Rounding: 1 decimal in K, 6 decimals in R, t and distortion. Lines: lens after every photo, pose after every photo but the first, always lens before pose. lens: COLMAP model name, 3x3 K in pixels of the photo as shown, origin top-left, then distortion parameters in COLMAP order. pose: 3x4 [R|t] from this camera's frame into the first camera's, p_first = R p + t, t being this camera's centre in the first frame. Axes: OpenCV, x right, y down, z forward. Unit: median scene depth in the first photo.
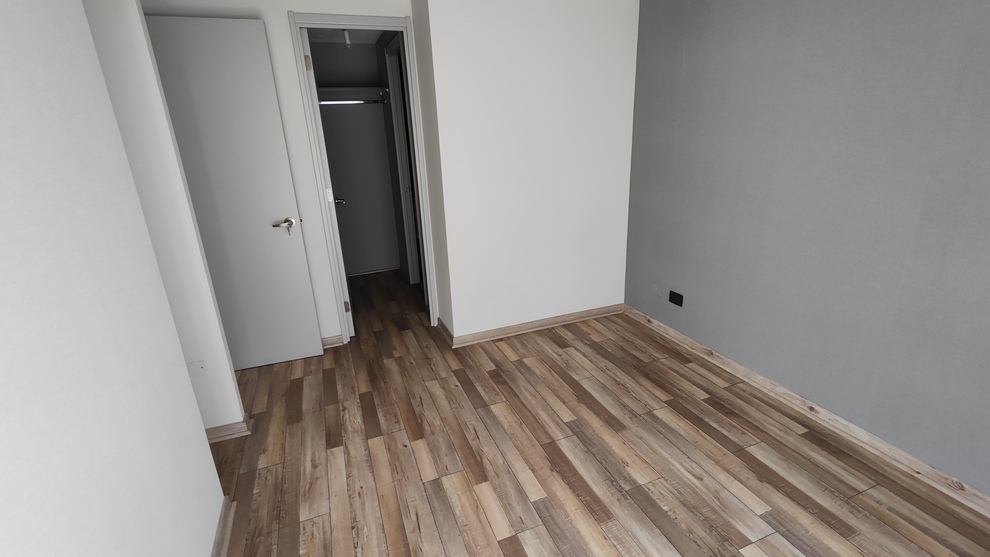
lens RADIAL K [[451.1, 0, 495.3], [0, 451.1, 276.0], [0, 0, 1]] dist [0.005141, -0.000131]
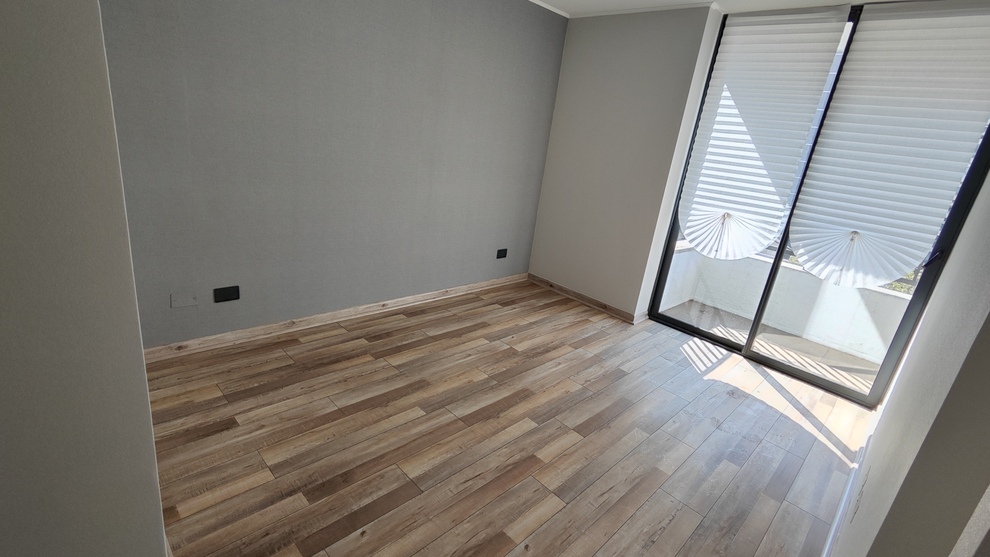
lens RADIAL K [[451.1, 0, 495.3], [0, 451.1, 276.0], [0, 0, 1]] dist [0.005141, -0.000131]
pose [[-0.406026, -0.291668, 0.866067, -0.654552], [0.175489, 0.905179, 0.387111, -0.282437], [-0.896854, 0.309163, -0.316342, 1.116857]]
